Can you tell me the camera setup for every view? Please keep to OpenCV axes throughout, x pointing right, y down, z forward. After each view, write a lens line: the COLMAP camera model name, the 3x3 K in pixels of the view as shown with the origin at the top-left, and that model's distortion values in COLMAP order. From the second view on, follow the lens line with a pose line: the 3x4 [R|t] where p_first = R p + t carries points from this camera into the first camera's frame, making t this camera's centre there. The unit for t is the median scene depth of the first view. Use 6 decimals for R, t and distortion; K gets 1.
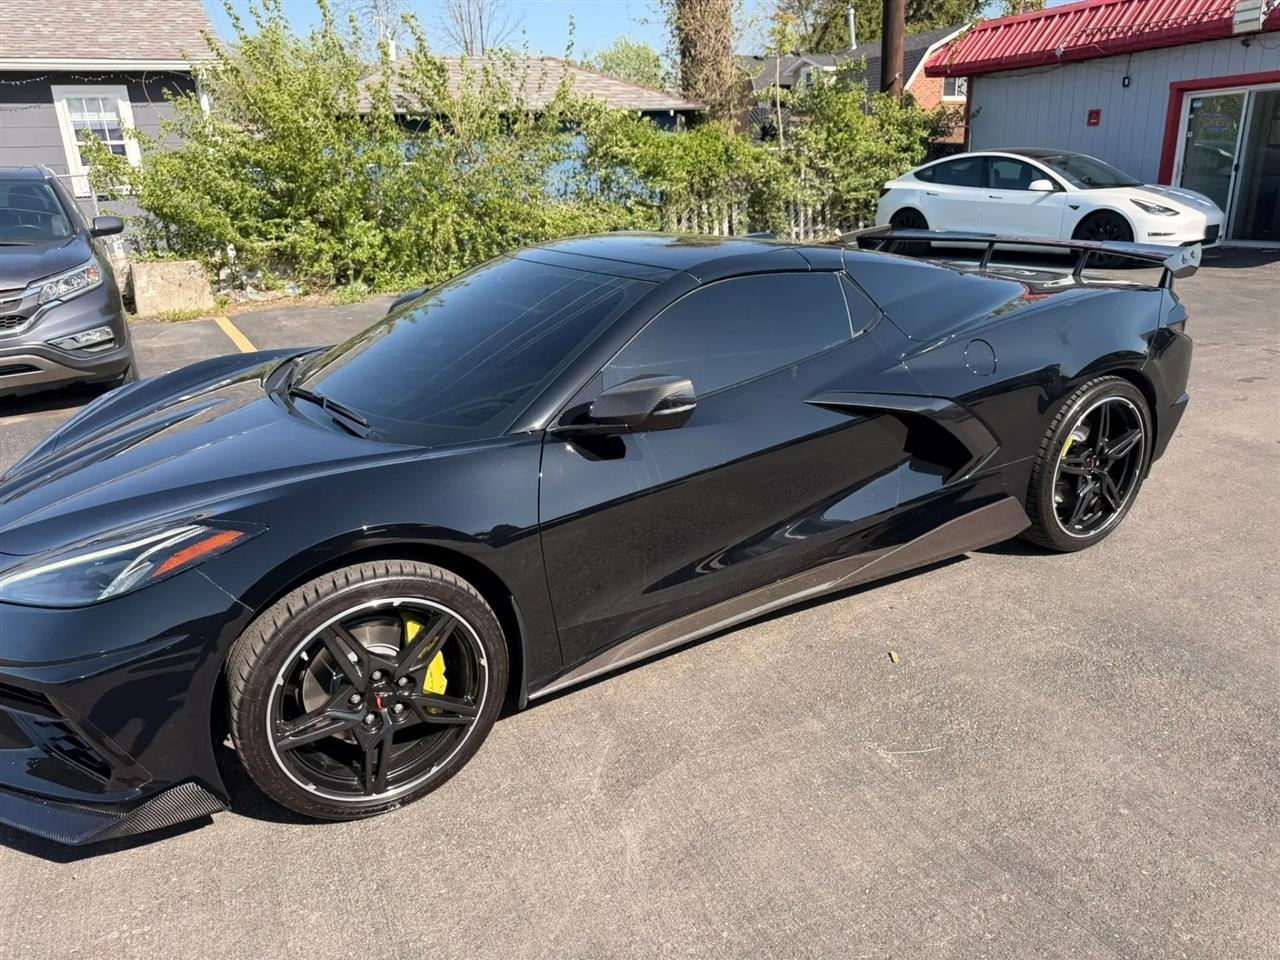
lens RADIAL K [[903.8, 0, 638.0], [0, 903.8, 495.0], [0, 0, 1]] dist [0.014441, -0.021507]
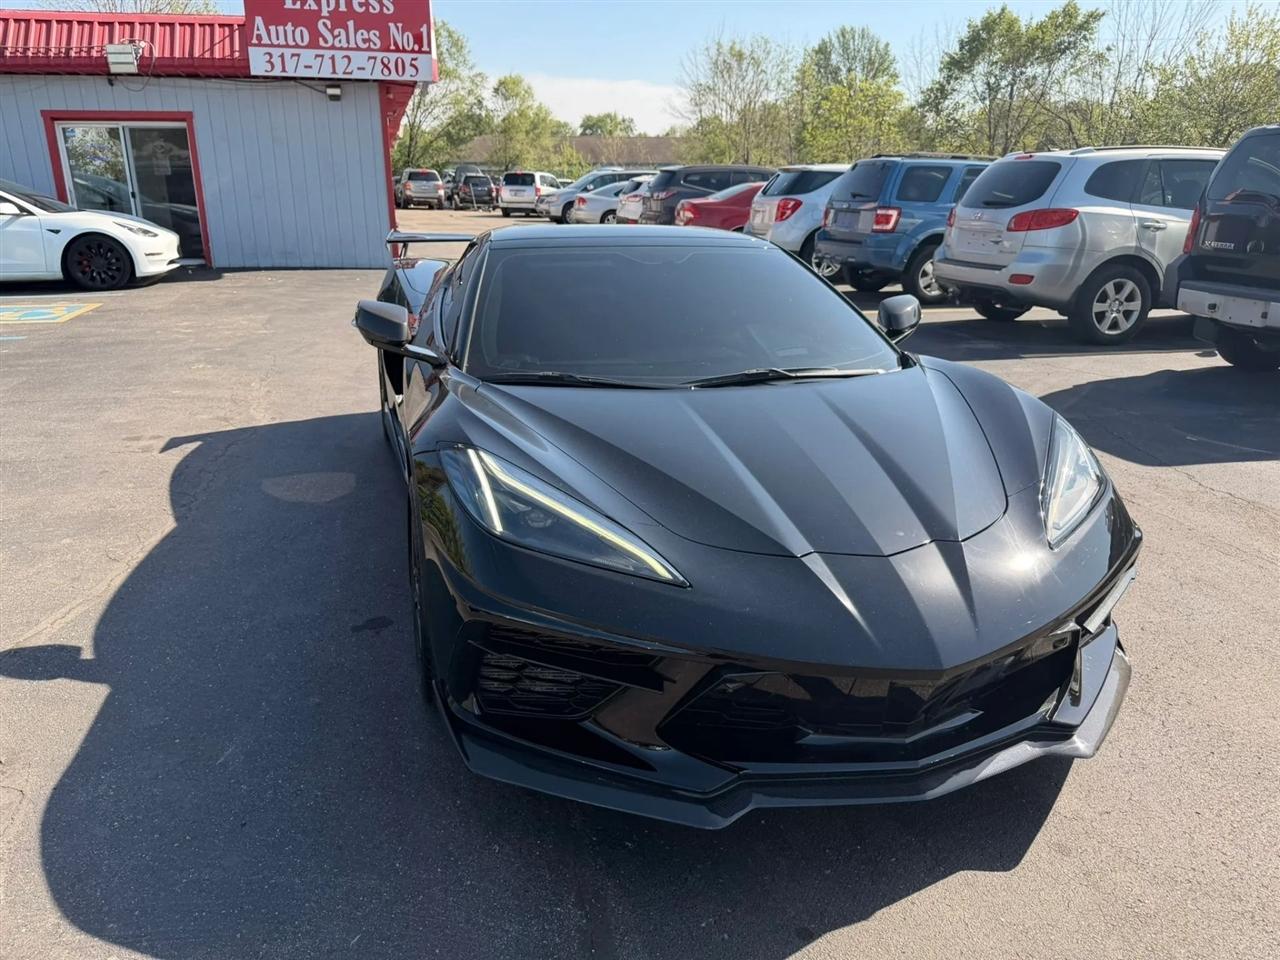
lens RADIAL K [[903.8, 0, 629.6], [0, 903.8, 482.4], [0, 0, 1]] dist [0.014441, -0.021507]
pose [[0.251685, -0.266616, 0.930360, -0.324822], [0.313030, 0.932060, 0.182420, -0.052614], [-0.915787, 0.245318, 0.318045, 0.199348]]
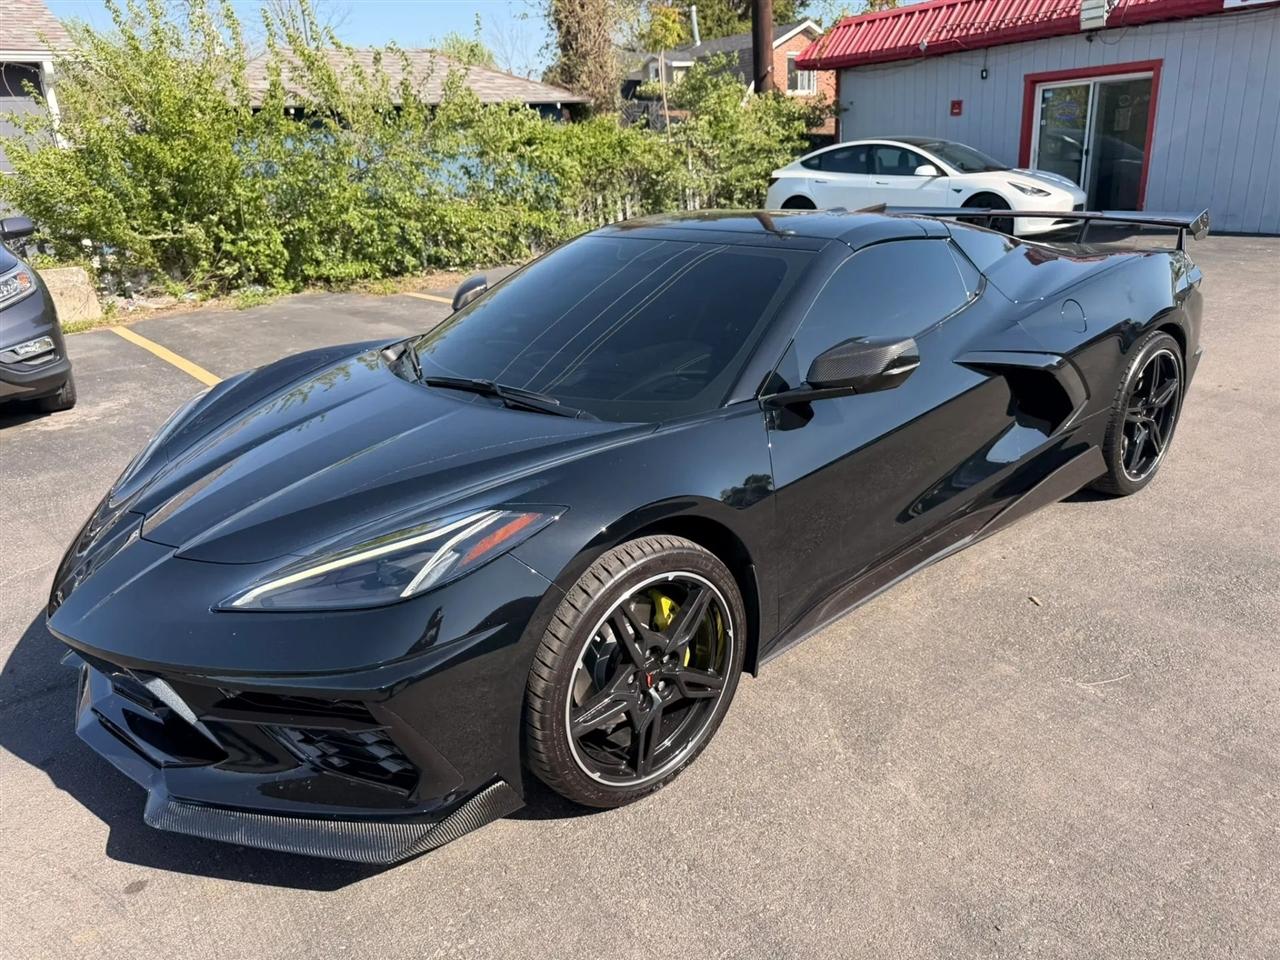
lens RADIAL K [[903.8, 0, 638.3], [0, 903.8, 489.3], [0, 0, 1]] dist [0.014441, -0.021507]
pose [[0.984728, -0.071251, 0.158850, -0.083059], [0.071631, 0.997426, 0.003338, 0.003237], [-0.158679, 0.008092, 0.987297, 0.006251]]
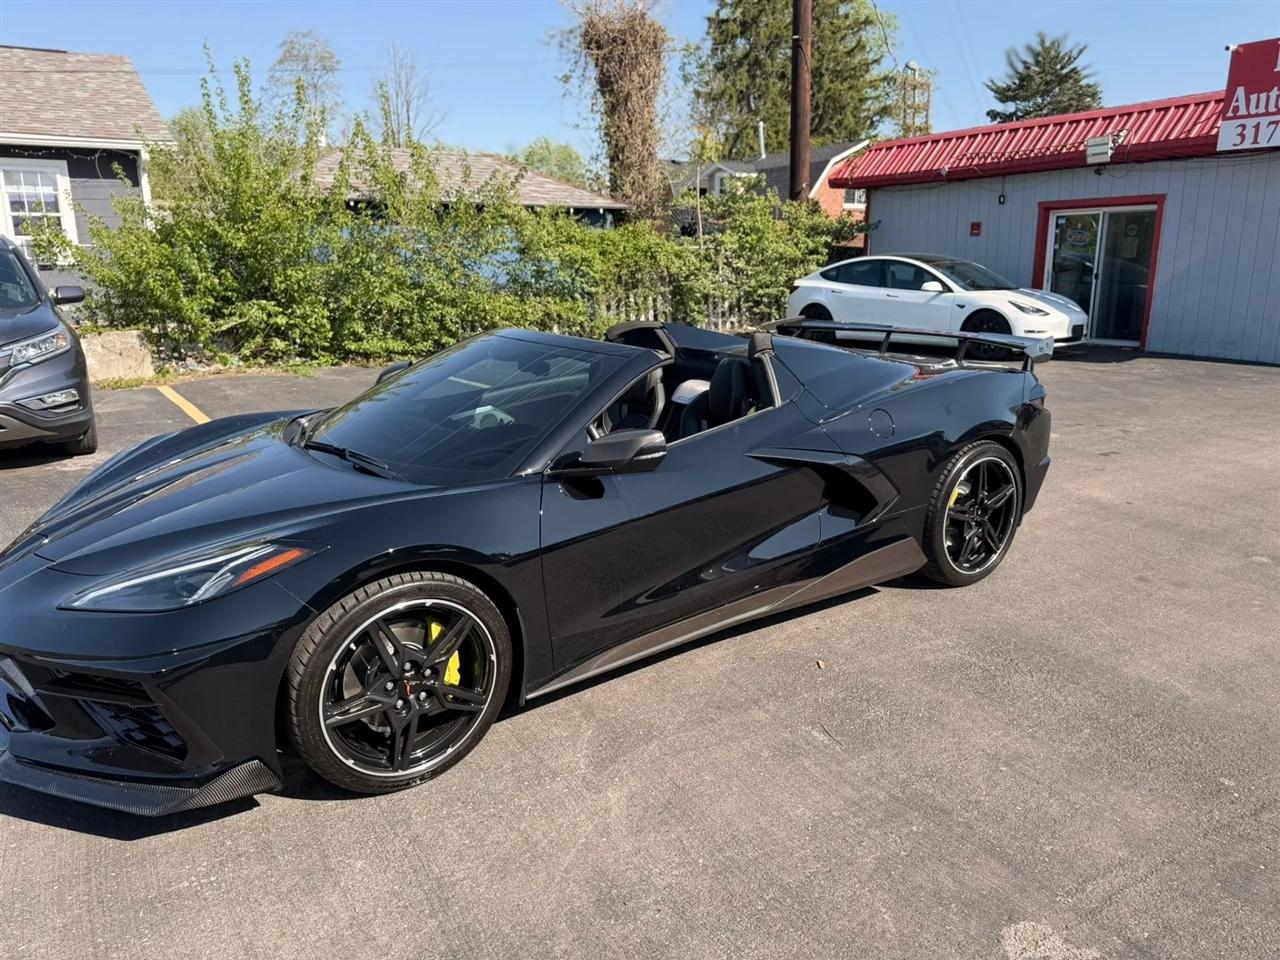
lens RADIAL K [[903.8, 0, 649.9], [0, 903.8, 483.3], [0, 0, 1]] dist [0.014441, -0.021507]
pose [[0.994378, 0.009657, 0.105448, -0.018308], [0.001183, 0.994757, -0.102257, 0.015159], [-0.105883, 0.101807, 0.989153, -0.047413]]
